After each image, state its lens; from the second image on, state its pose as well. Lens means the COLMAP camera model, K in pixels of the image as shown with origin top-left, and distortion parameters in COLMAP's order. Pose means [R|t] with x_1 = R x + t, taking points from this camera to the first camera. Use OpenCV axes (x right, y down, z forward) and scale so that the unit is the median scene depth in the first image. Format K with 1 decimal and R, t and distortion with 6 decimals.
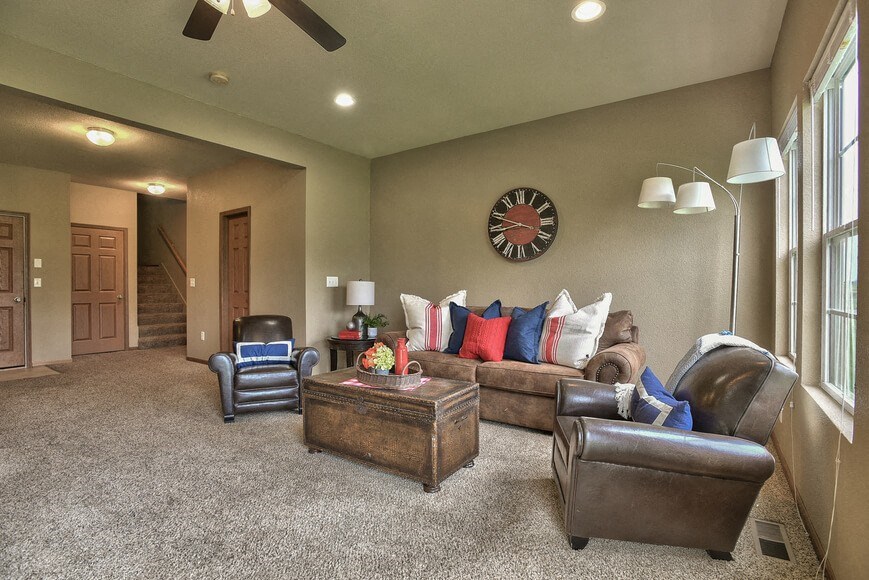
lens RADIAL K [[418.0, 0, 435.5], [0, 418.0, 290.9], [0, 0, 1]] dist [-0.042021, 0.007965]
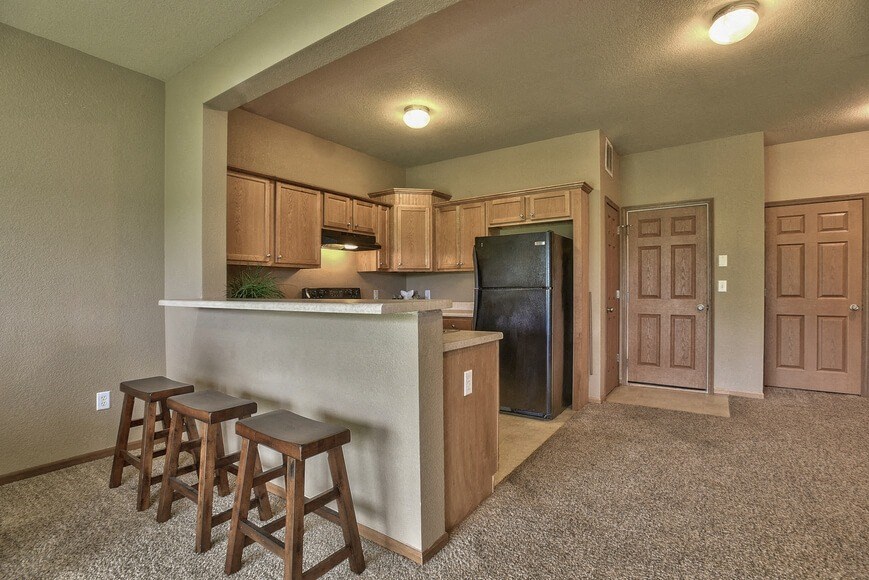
lens RADIAL K [[418.0, 0, 434.5], [0, 418.0, 292.7], [0, 0, 1]] dist [-0.042021, 0.007965]
pose [[0.004960, 0.007941, -0.999956, -0.213085], [-0.004685, 0.999958, 0.007917, -0.012080], [0.999977, 0.004645, 0.004997, 0.463964]]
